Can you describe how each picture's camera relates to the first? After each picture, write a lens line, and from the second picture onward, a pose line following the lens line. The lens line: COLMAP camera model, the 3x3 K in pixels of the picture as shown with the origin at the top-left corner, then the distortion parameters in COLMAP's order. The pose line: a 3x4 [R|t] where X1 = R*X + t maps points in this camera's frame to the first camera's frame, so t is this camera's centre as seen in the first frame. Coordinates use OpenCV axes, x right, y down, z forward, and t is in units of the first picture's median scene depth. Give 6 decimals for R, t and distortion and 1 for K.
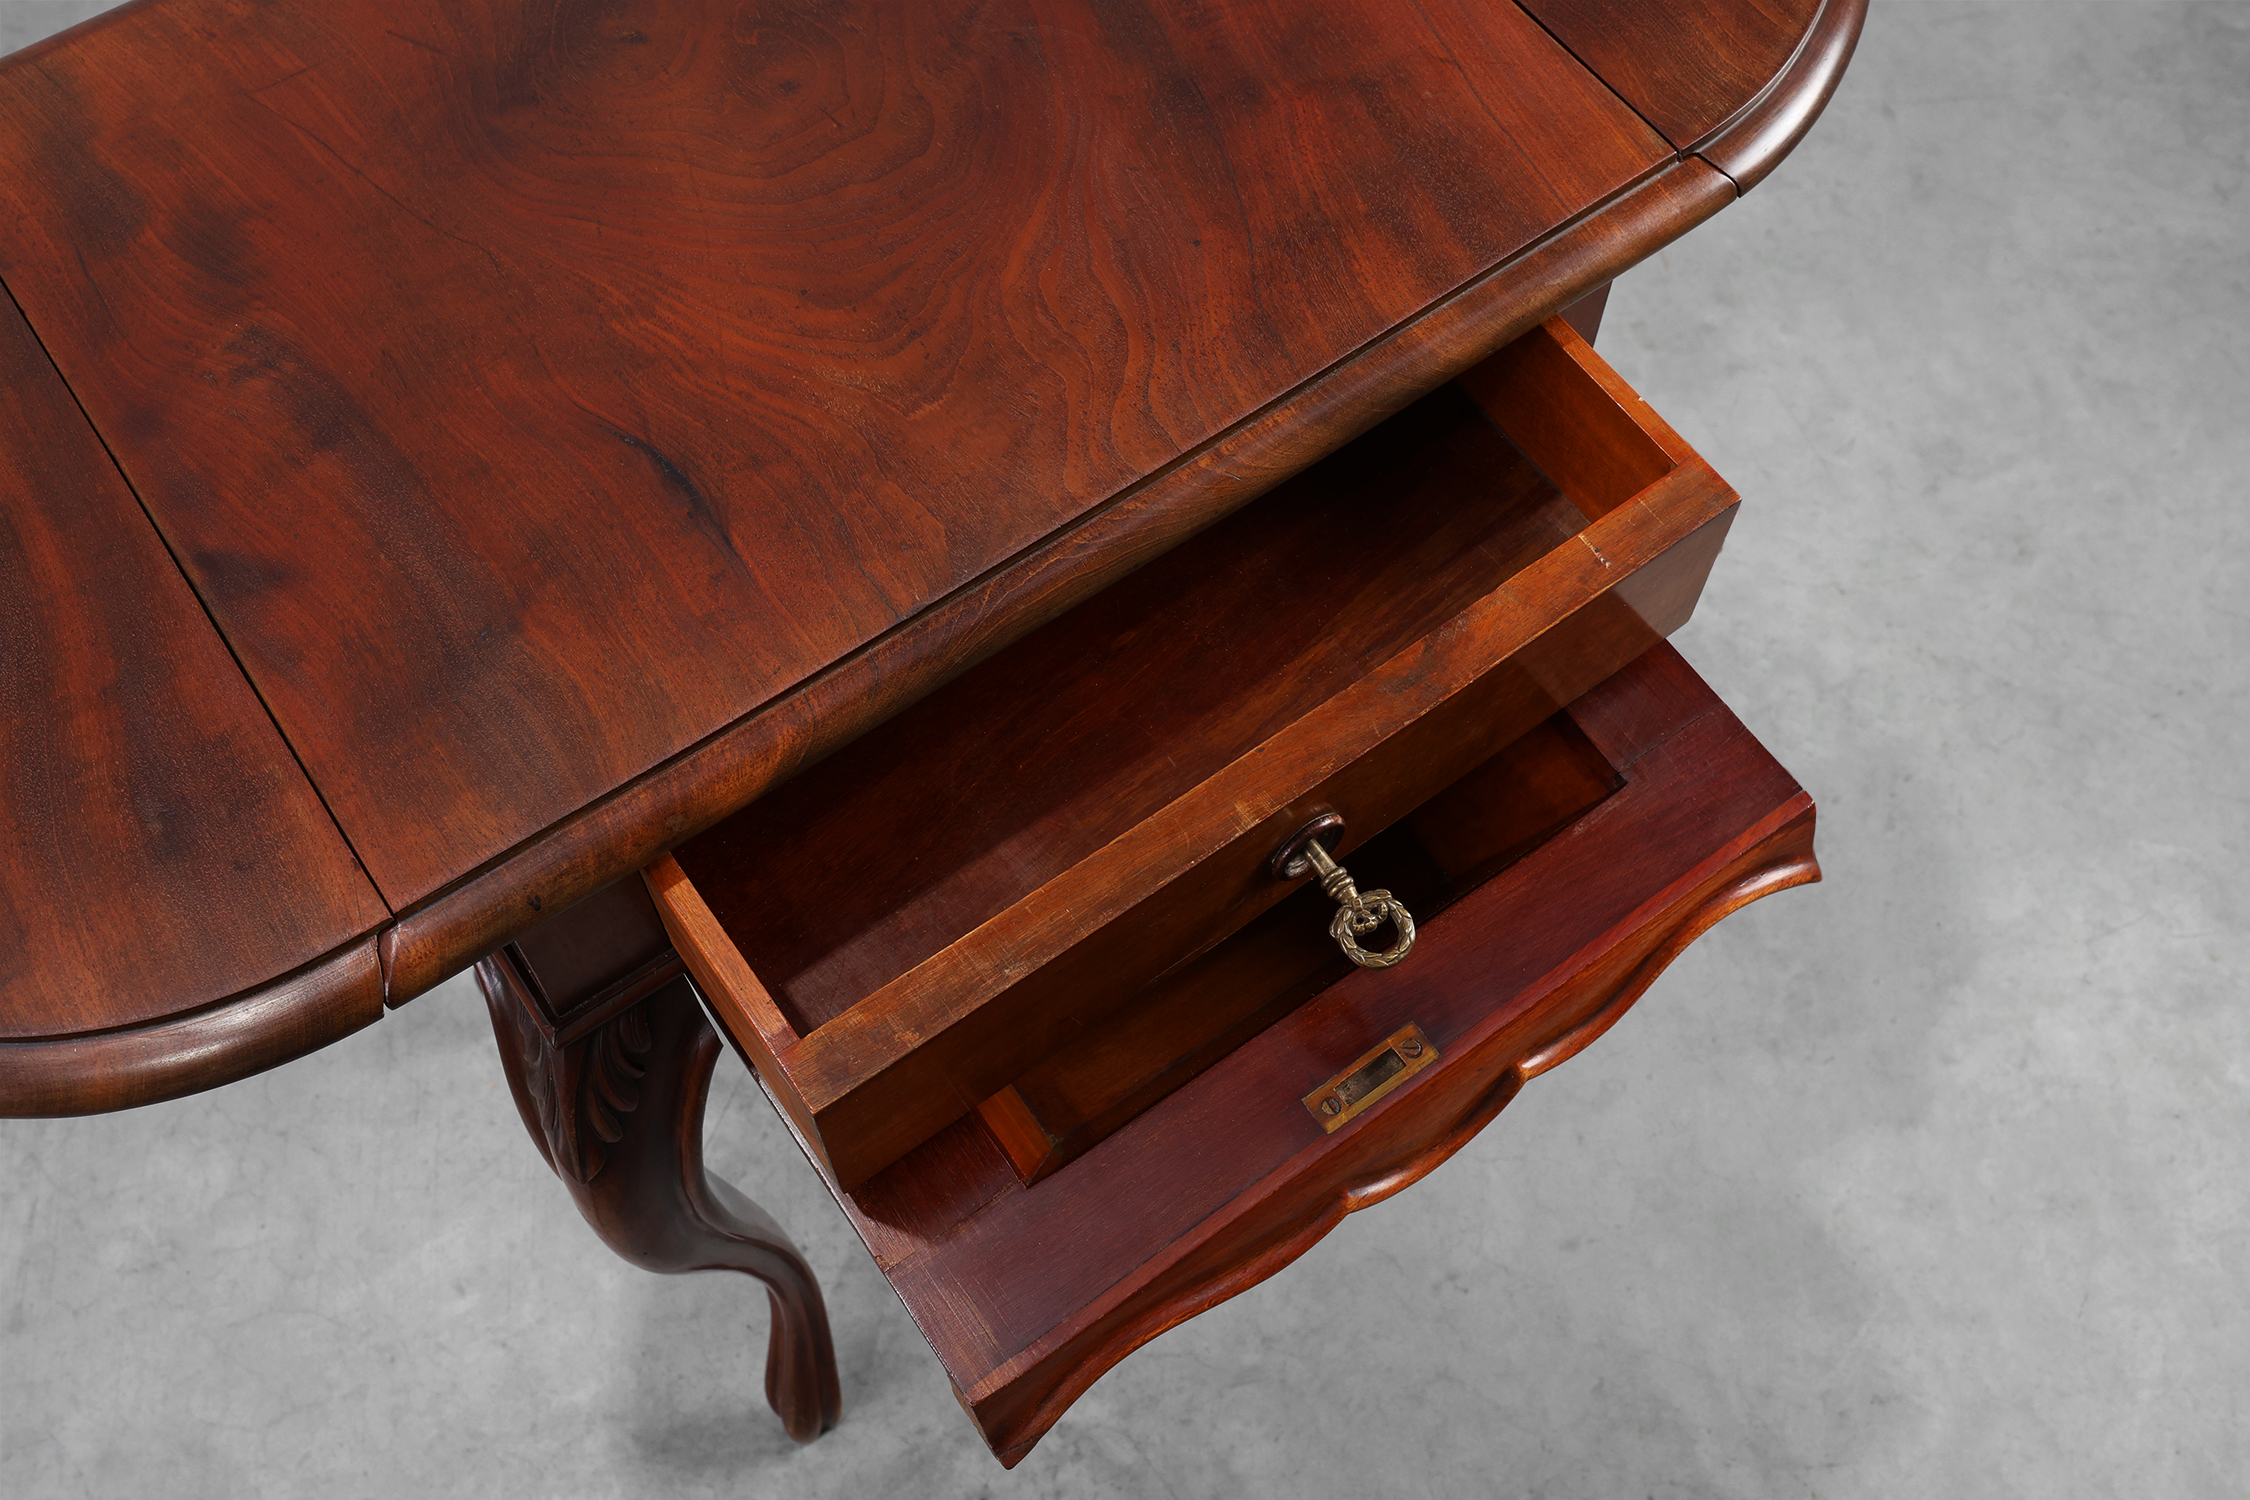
lens RADIAL K [[2286.6, 0, 1256.7], [0, 2286.6, 749.7], [0, 0, 1]] dist [-0.001986, 0.007202]
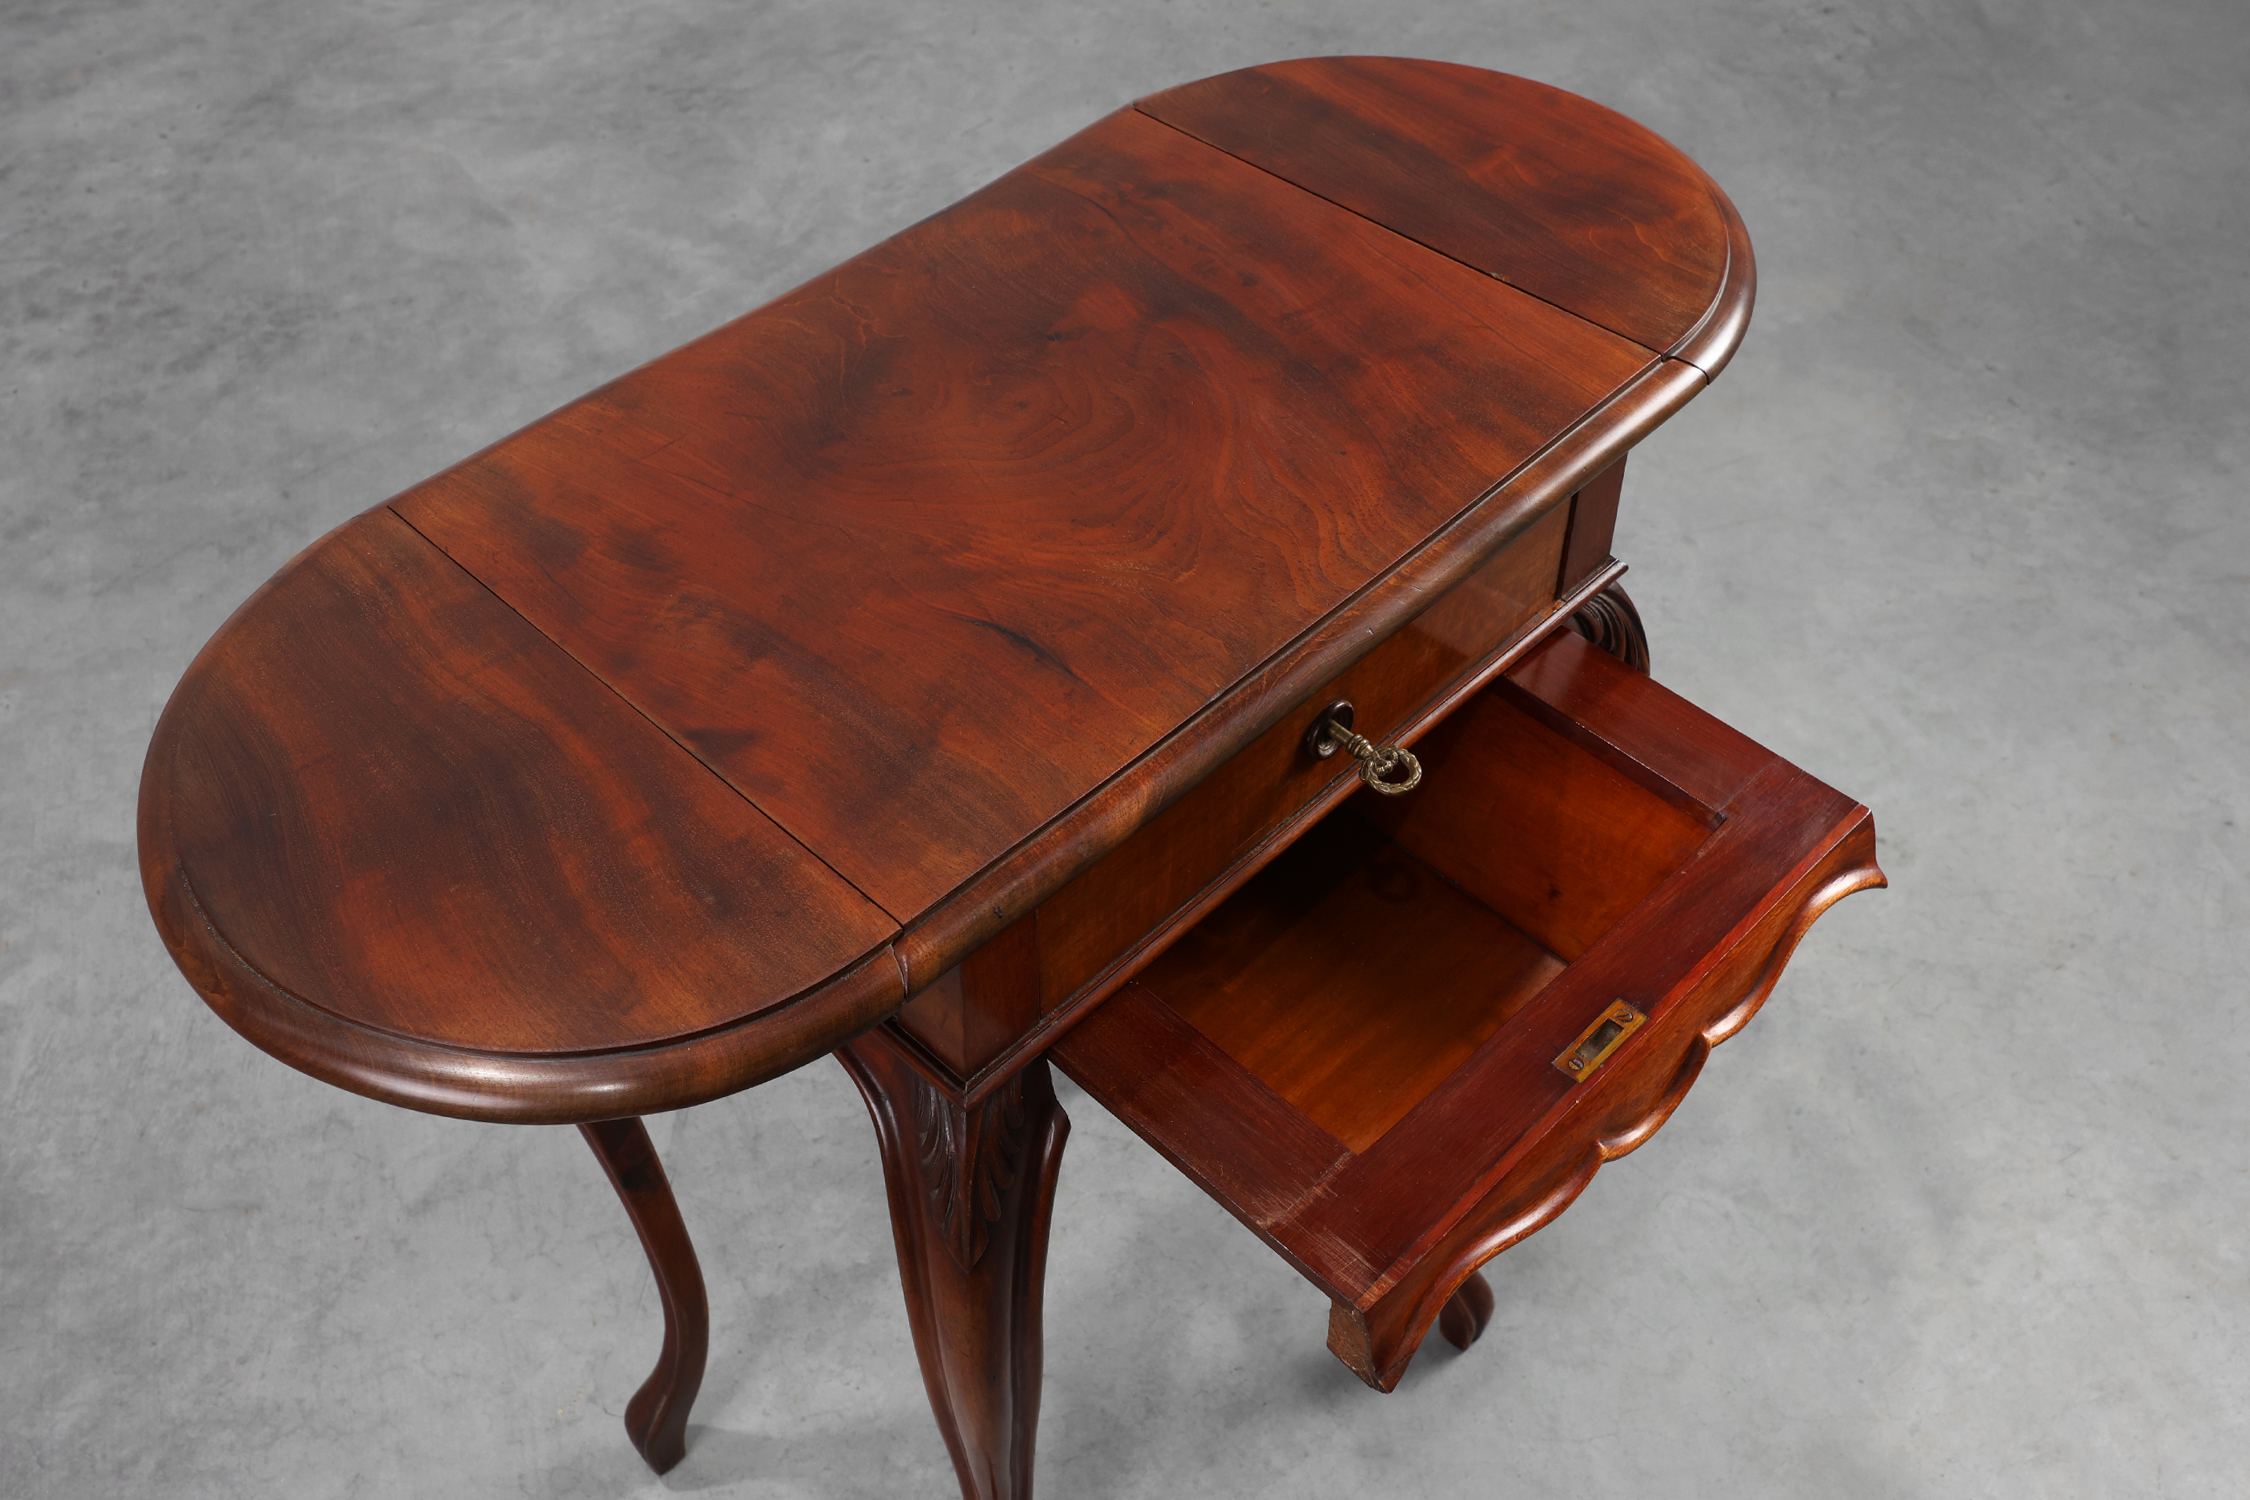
lens RADIAL K [[2314.1, 0, 1125.0], [0, 2314.1, 750.0], [0, 0, 1]] dist [0.006498, 0.003161]
pose [[0.985691, -0.154829, 0.066645, -0.262143], [0.167809, 0.938682, -0.301192, 0.325821], [-0.015926, 0.308066, 0.951232, -0.253224]]
